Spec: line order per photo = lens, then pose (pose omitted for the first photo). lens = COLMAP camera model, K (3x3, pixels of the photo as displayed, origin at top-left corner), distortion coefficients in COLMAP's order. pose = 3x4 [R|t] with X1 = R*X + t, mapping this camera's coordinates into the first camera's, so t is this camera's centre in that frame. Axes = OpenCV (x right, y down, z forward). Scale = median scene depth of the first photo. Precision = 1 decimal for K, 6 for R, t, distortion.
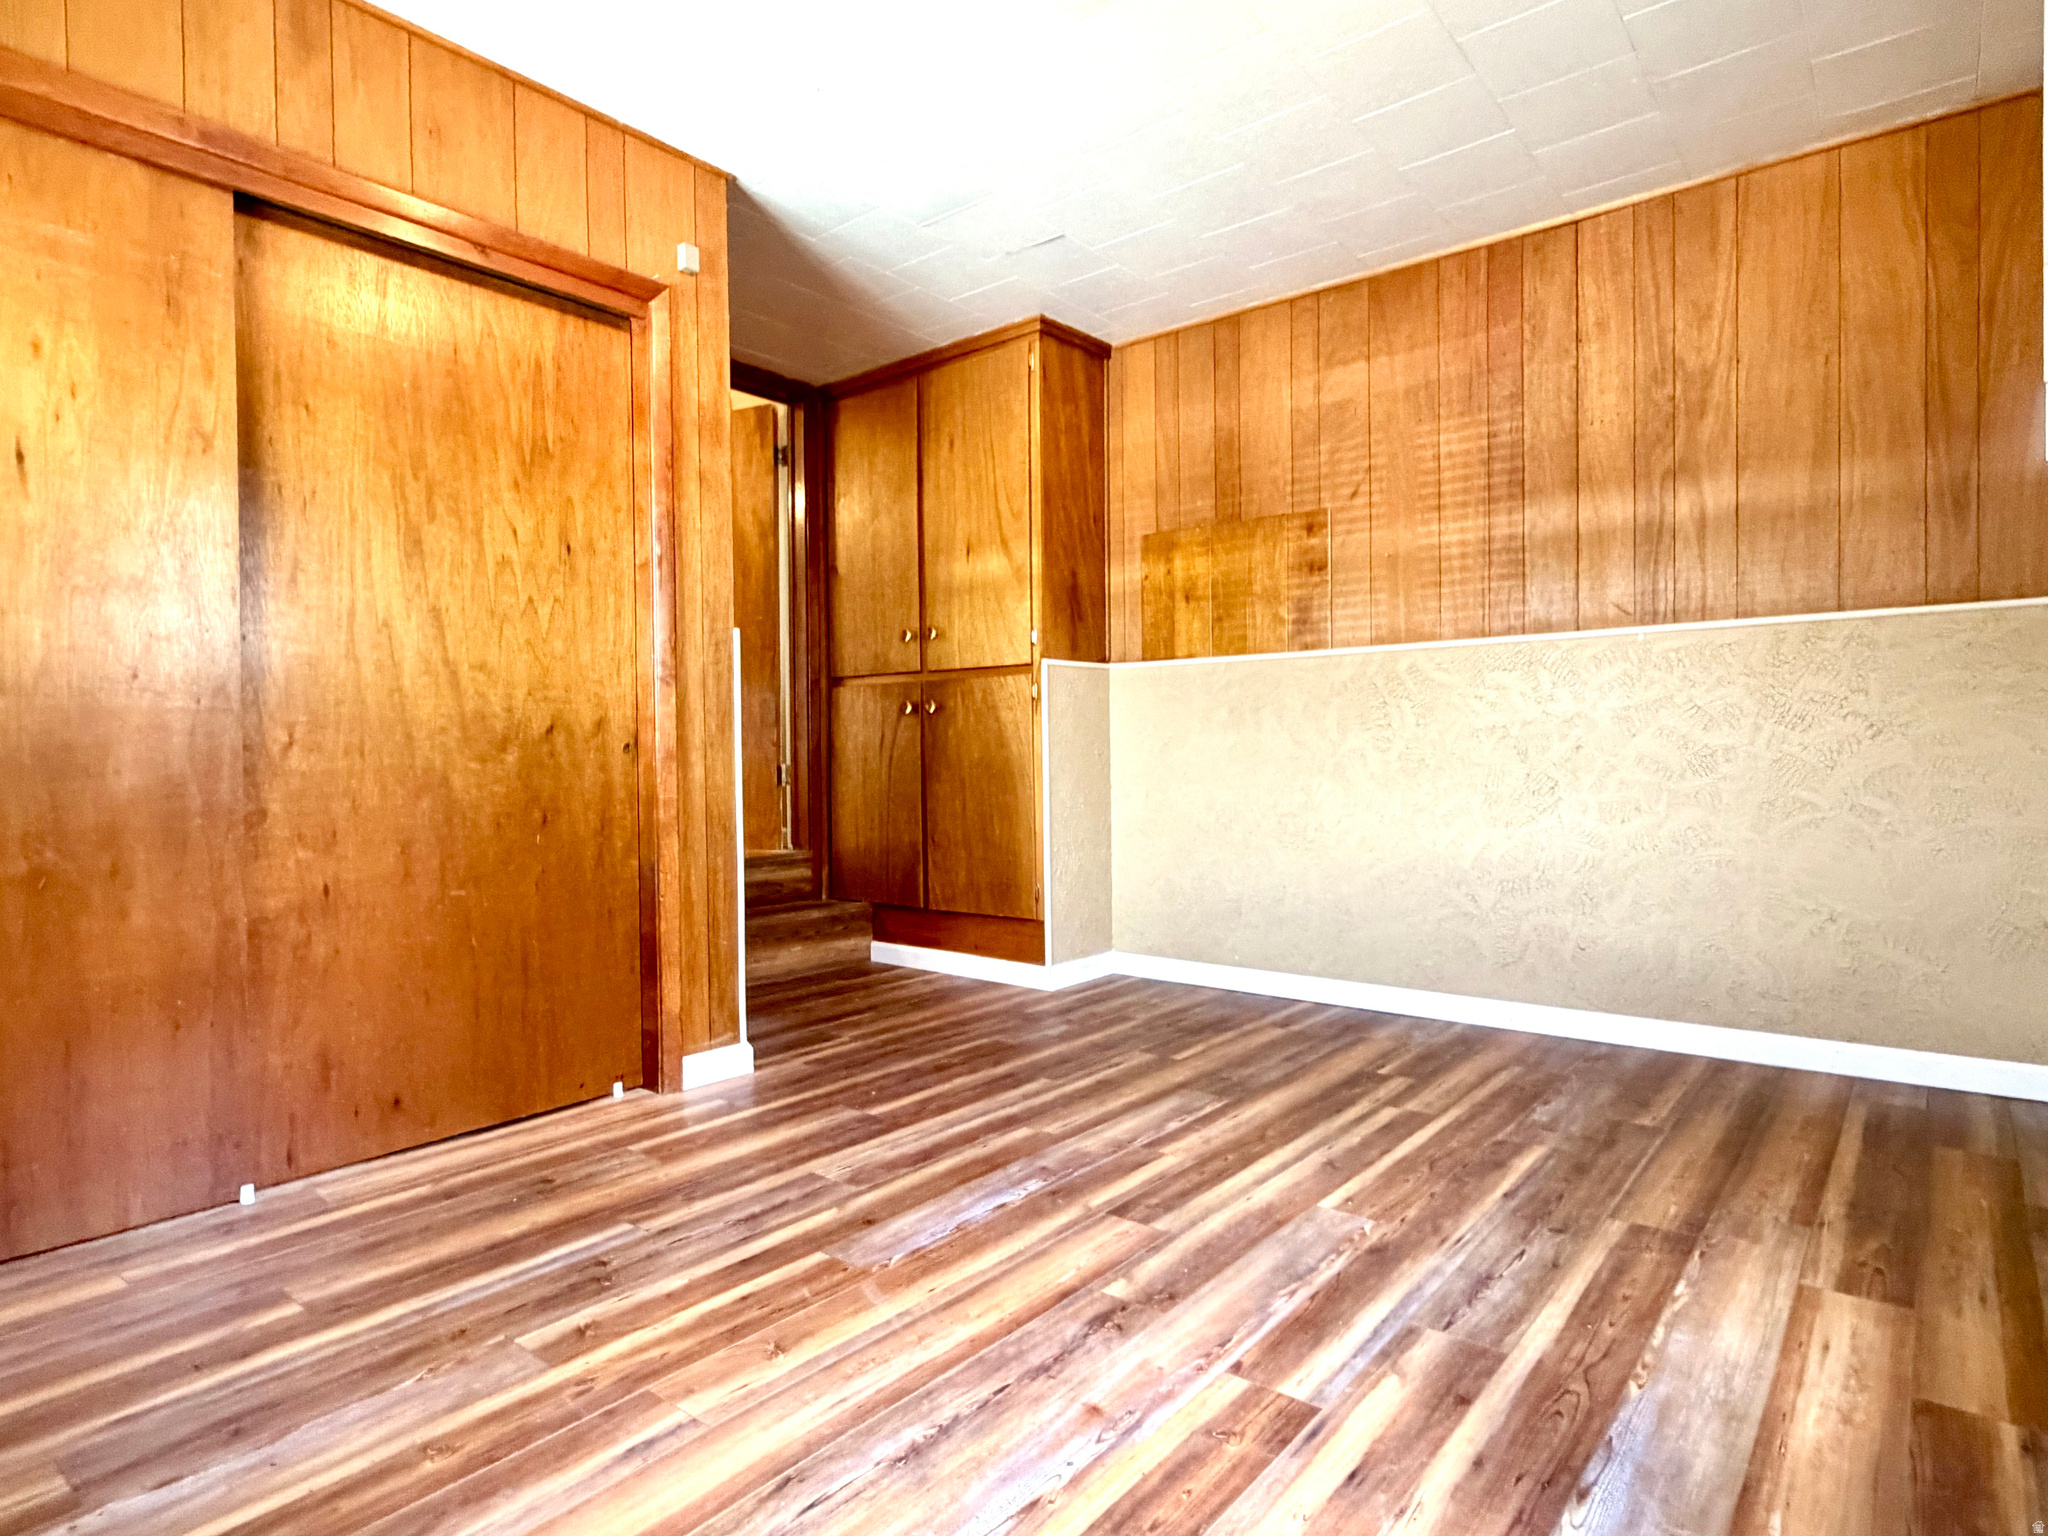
lens RADIAL K [[1141.6, 0, 1024.0], [0, 1141.6, 768.0], [0, 0, 1]] dist [-0.000309, 0.000002]
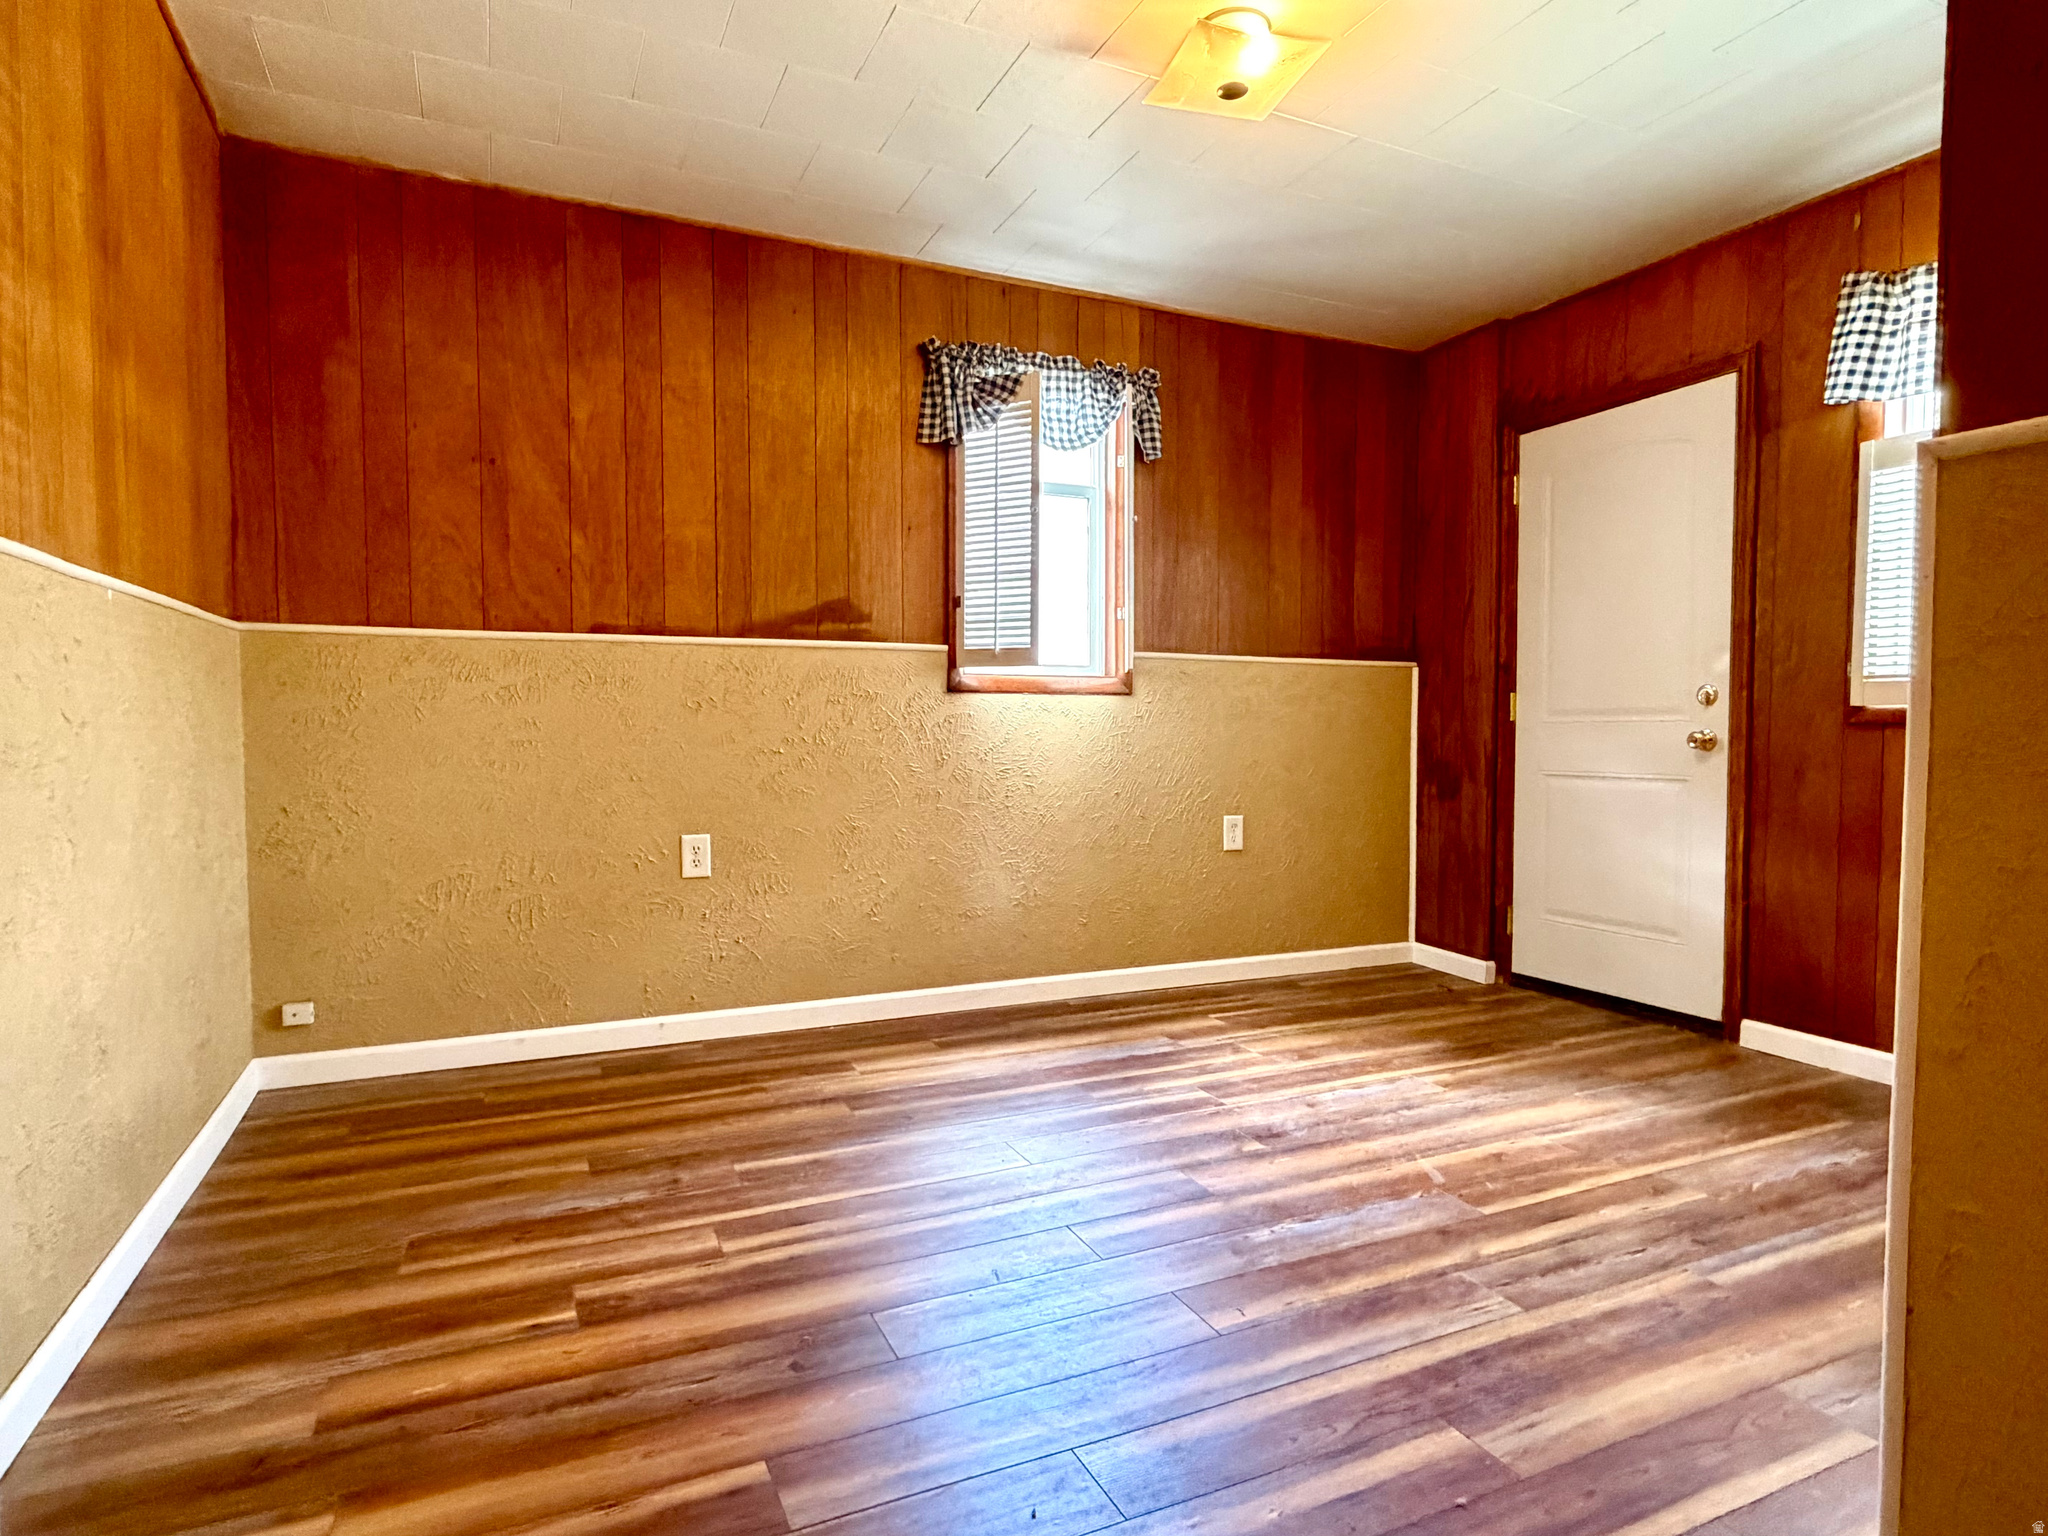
lens RADIAL K [[1129.3, 0, 1024.0], [0, 1129.3, 768.0], [0, 0, 1]] dist [0.000526, 0.000466]
pose [[-0.898330, -0.010348, 0.439199, -0.243962], [0.011639, 0.998811, 0.047340, -0.073806], [-0.439167, 0.047639, -0.897142, 2.102615]]
